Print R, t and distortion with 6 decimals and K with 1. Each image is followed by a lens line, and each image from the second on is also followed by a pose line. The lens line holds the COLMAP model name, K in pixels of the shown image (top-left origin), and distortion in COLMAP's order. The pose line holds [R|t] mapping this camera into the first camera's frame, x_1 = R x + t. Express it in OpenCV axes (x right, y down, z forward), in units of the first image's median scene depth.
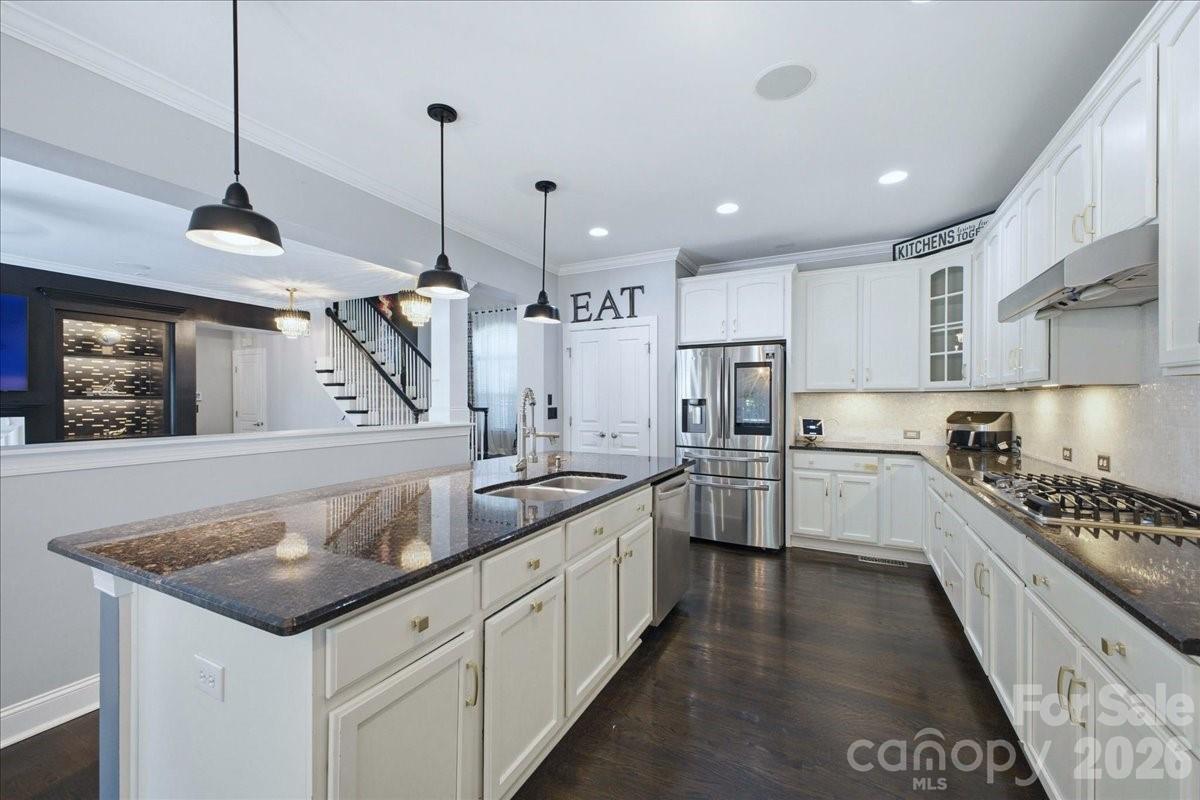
lens RADIAL K [[471.5, 0, 590.5], [0, 471.5, 401.9], [0, 0, 1]] dist [0.005447, -0.002300]
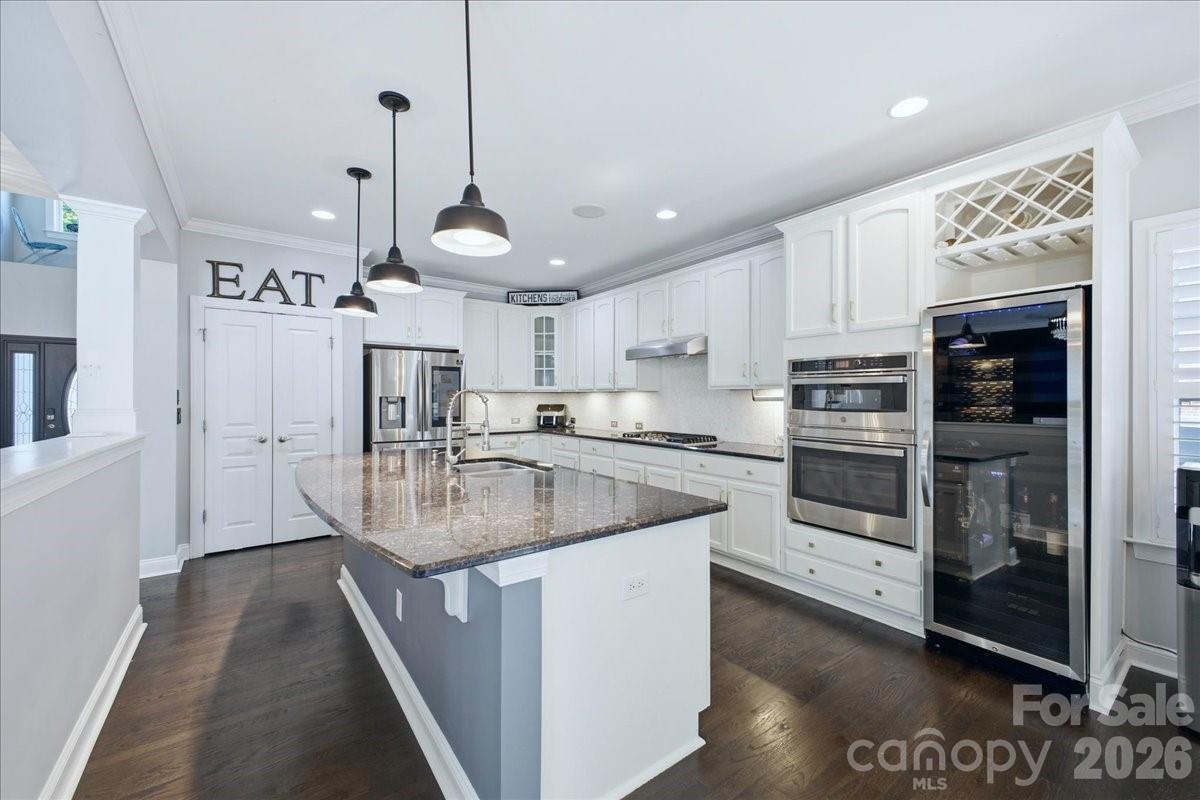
lens RADIAL K [[471.5, 0, 594.2], [0, 471.5, 396.8], [0, 0, 1]] dist [0.005447, -0.002300]
pose [[0.427904, 0.002027, 0.903822, -0.501810], [0.005037, 0.999977, -0.004627, 0.001062], [-0.903810, 0.006533, 0.427884, 0.118887]]
